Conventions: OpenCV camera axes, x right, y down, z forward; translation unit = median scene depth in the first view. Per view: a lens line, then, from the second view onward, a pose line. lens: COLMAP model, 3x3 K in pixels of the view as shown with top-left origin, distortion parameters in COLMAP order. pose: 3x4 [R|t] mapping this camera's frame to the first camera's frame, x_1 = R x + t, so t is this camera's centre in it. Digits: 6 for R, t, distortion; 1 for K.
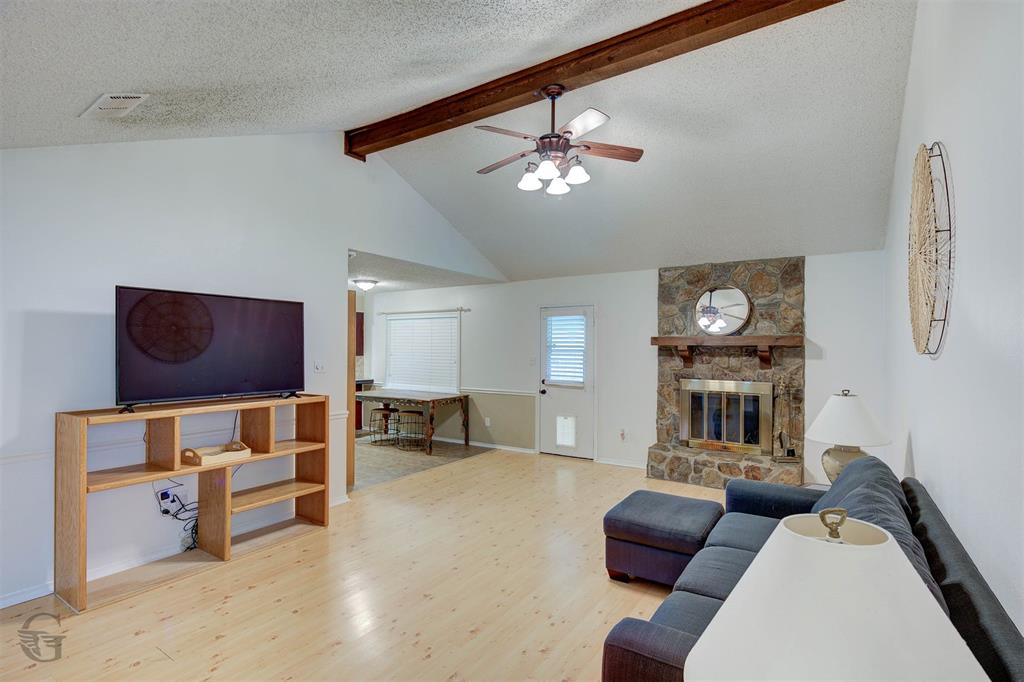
lens RADIAL K [[490.5, 0, 518.7], [0, 490.5, 351.4], [0, 0, 1]] dist [-0.000103, -0.000214]
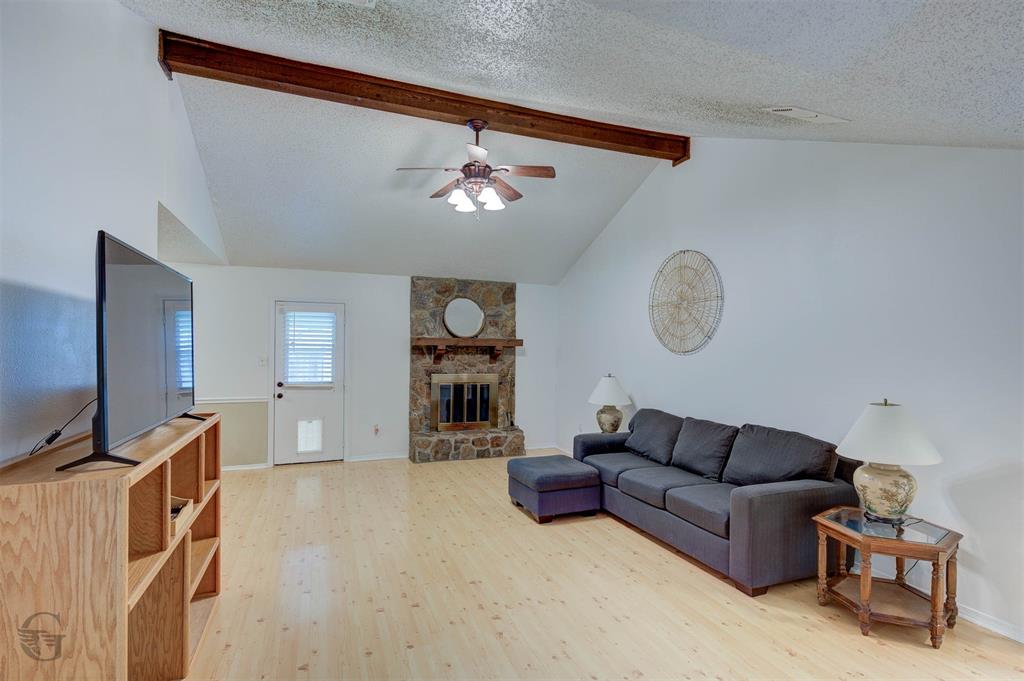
lens RADIAL K [[490.5, 0, 518.7], [0, 490.5, 350.9], [0, 0, 1]] dist [-0.000103, -0.000214]
pose [[0.577890, -0.000829, 0.816115, -0.530418], [-0.000932, 0.999998, 0.001676, -0.000913], [-0.816114, -0.001730, 0.577888, 0.166816]]
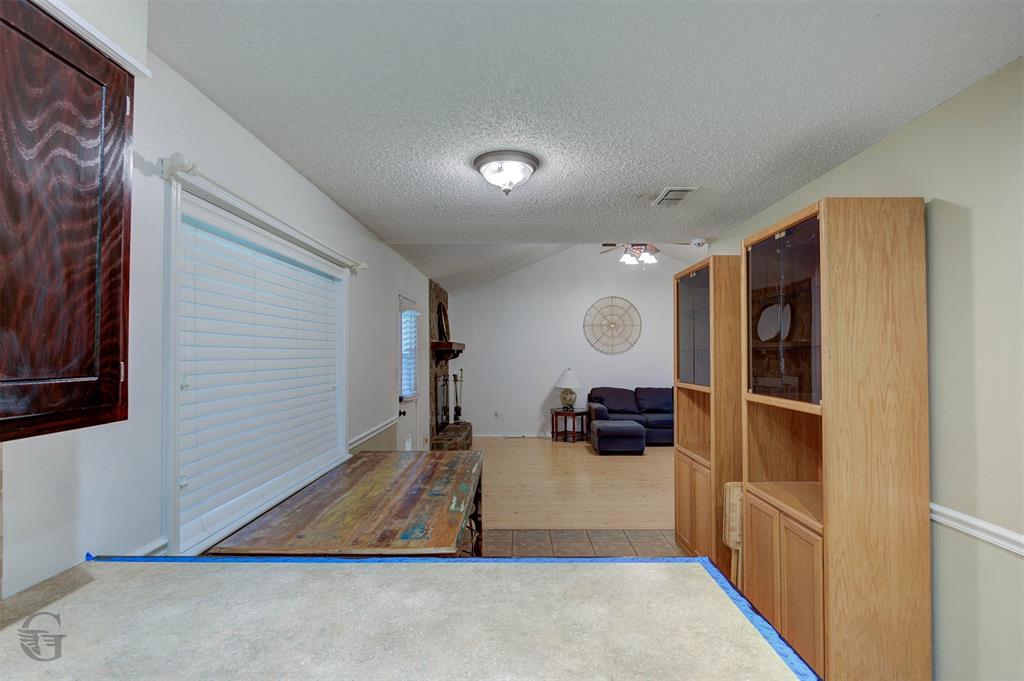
lens RADIAL K [[490.5, 0, 518.7], [0, 490.5, 350.9], [0, 0, 1]] dist [-0.000103, -0.000214]
pose [[-0.541923, -0.003417, 0.840421, -0.804165], [0.002834, 0.999979, 0.005893, -0.015244], [-0.840423, 0.005575, -0.541902, 1.553298]]
